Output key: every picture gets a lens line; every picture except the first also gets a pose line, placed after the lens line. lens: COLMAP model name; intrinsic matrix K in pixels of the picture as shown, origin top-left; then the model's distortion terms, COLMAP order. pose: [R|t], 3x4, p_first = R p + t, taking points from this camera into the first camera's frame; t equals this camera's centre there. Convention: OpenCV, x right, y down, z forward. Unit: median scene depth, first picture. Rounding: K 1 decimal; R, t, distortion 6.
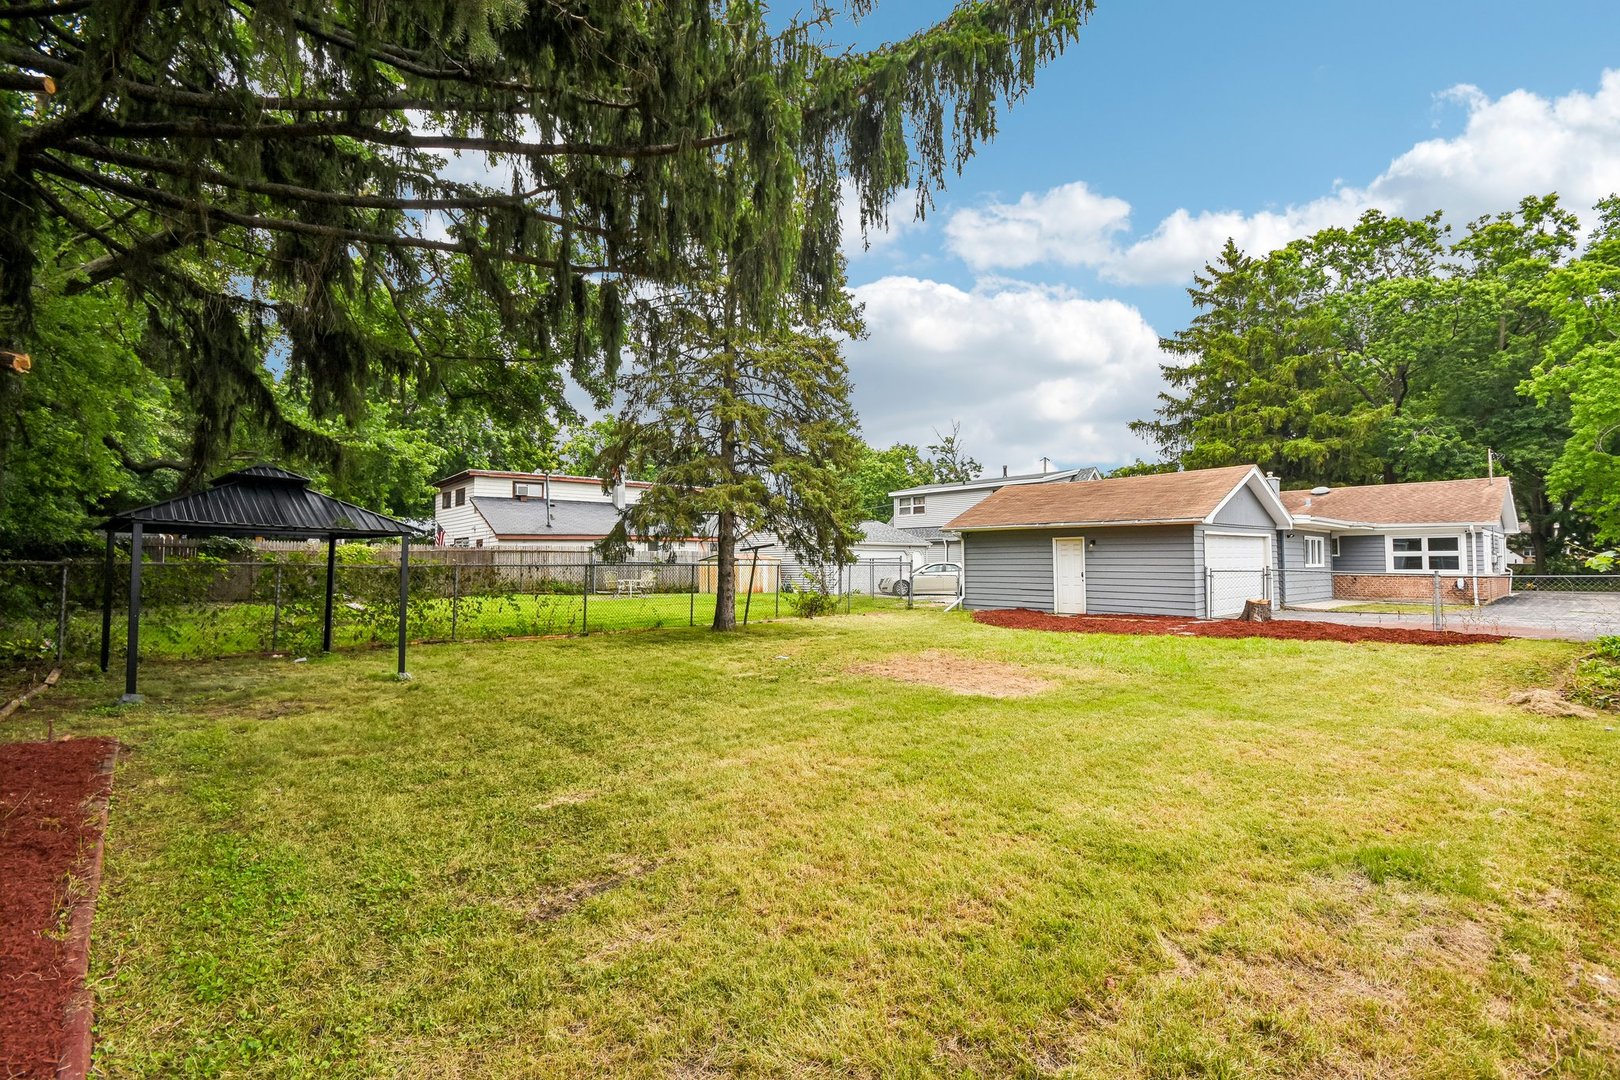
lens RADIAL K [[716.2, 0, 810.5], [0, 716.2, 537.5], [0, 0, 1]] dist [0.000772, -0.003202]
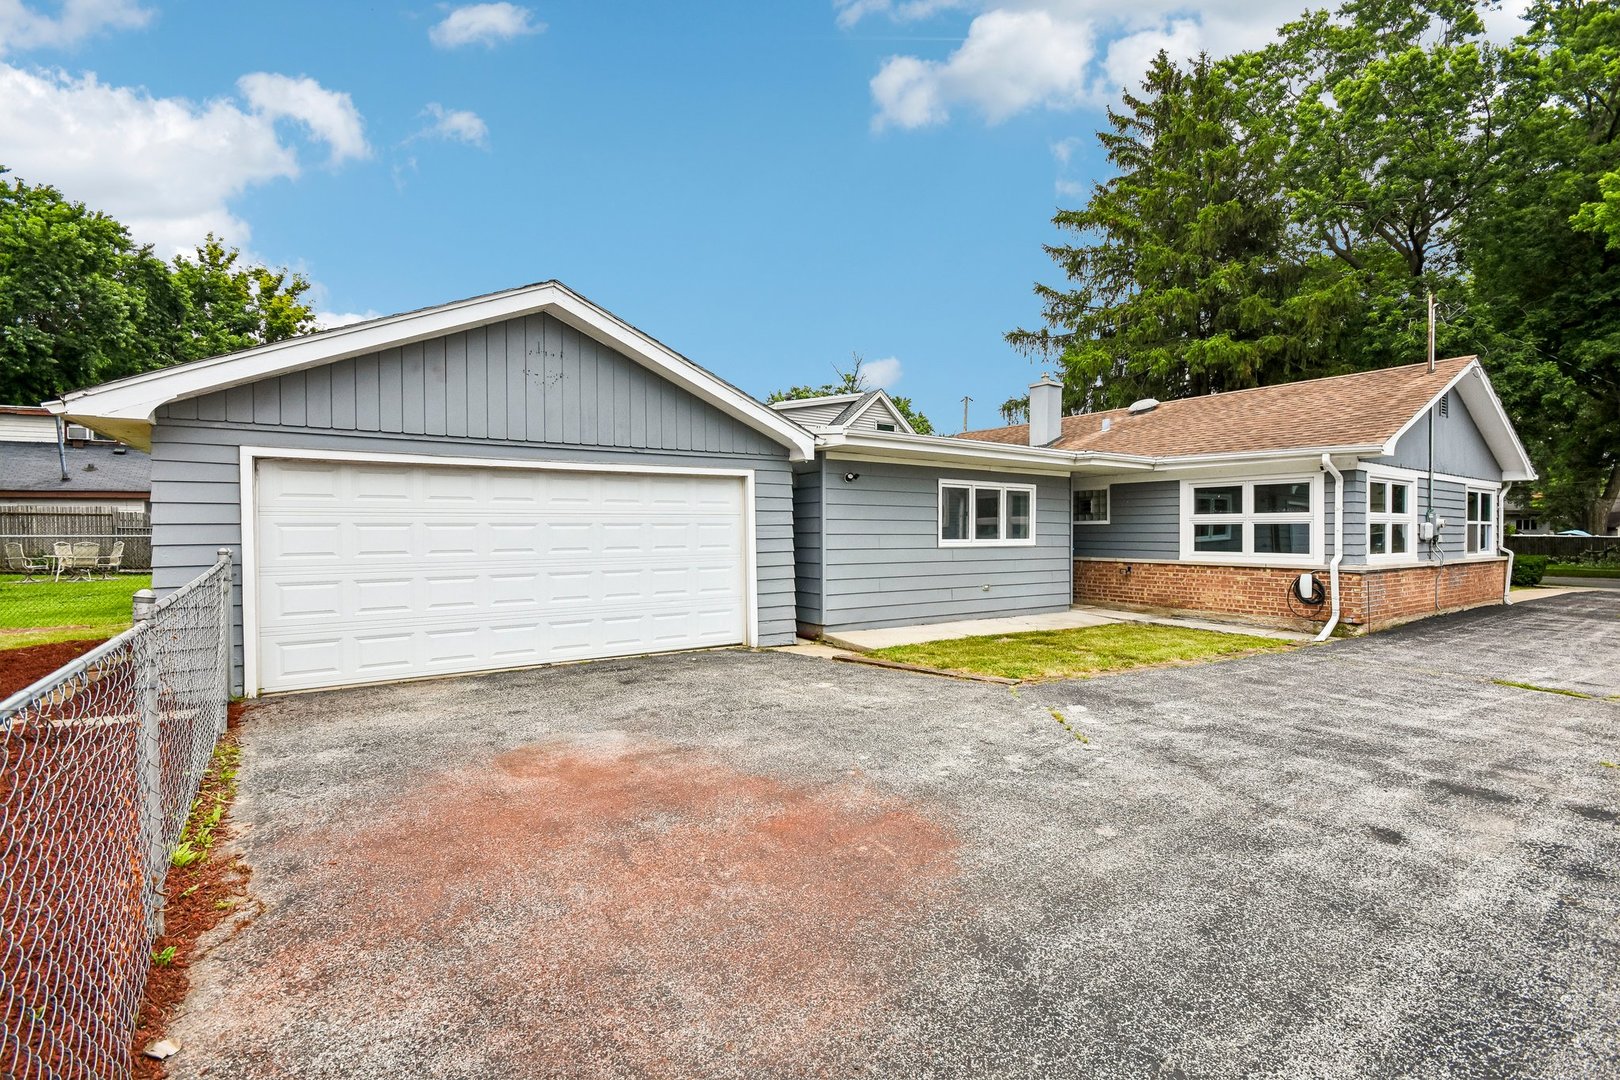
lens RADIAL K [[716.2, 0, 809.3], [0, 716.2, 539.1], [0, 0, 1]] dist [0.000772, -0.003202]
pose [[0.992175, 0.005817, -0.124717, 0.608737], [0.000318, 0.998793, 0.049112, 0.012278], [0.124852, -0.048768, 0.990976, 0.478947]]
